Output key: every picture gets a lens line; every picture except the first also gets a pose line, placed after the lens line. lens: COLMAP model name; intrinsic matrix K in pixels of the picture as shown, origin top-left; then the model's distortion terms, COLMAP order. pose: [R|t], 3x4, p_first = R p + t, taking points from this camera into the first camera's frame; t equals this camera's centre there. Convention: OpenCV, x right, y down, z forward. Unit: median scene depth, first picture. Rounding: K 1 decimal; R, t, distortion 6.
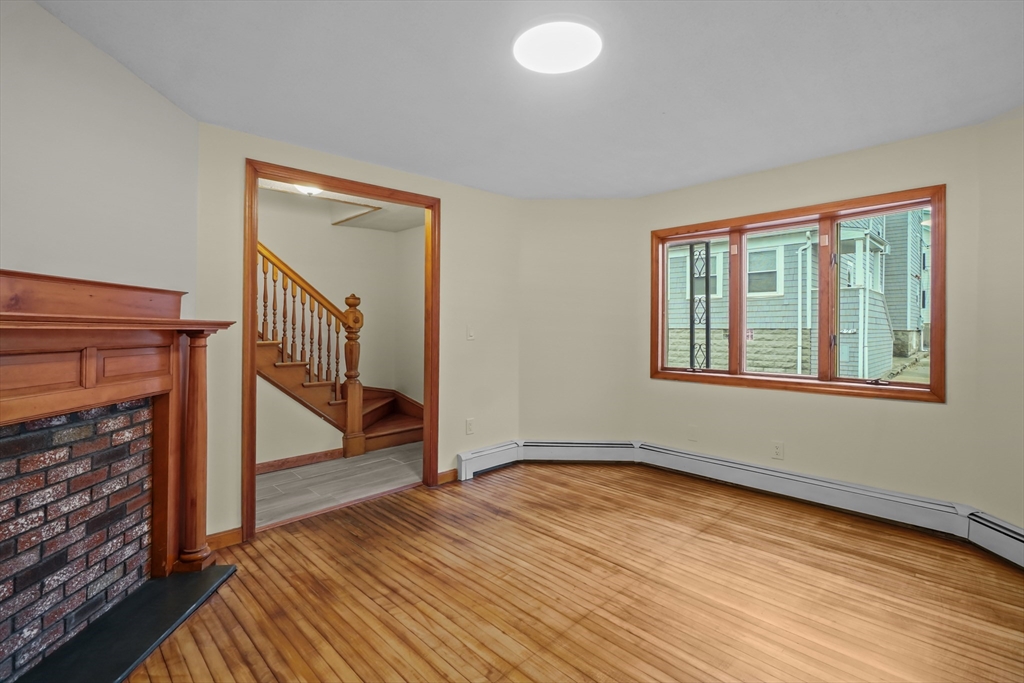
lens RADIAL K [[471.0, 0, 512.0], [0, 471.0, 341.5], [0, 0, 1]] dist [-0.004054, -0.001542]
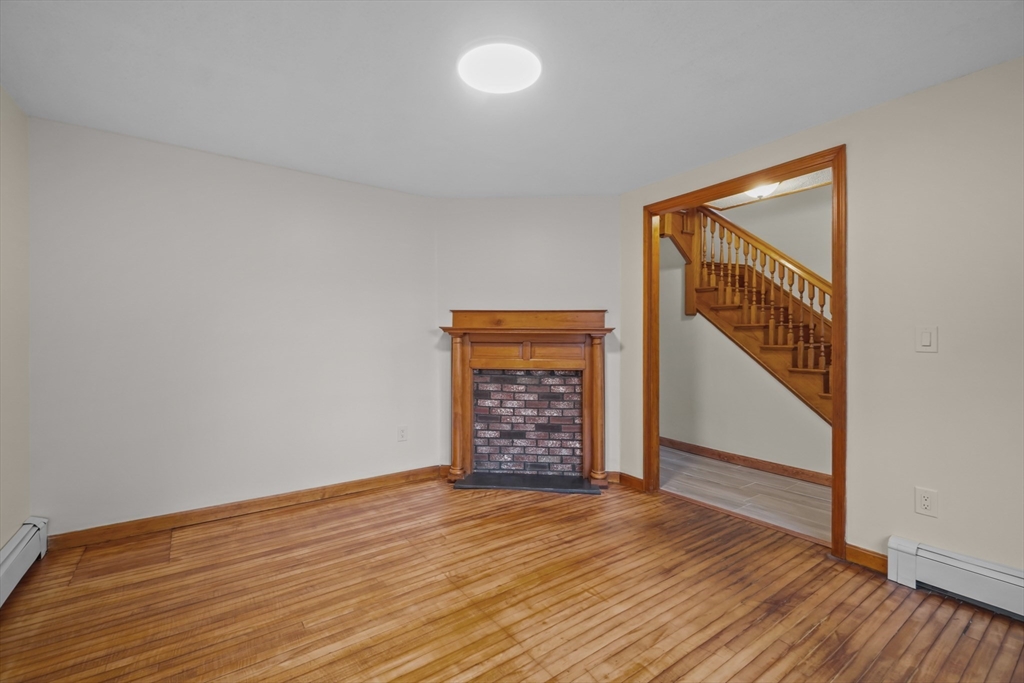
lens RADIAL K [[450.8, 0, 512.0], [0, 450.8, 341.5], [0, 0, 1]] dist [0.000386, 0.000012]
pose [[-0.159605, 0.016798, -0.987038, 0.989144], [-0.028718, 0.999353, 0.021652, -0.025121], [0.986763, 0.031801, -0.159019, 1.074485]]
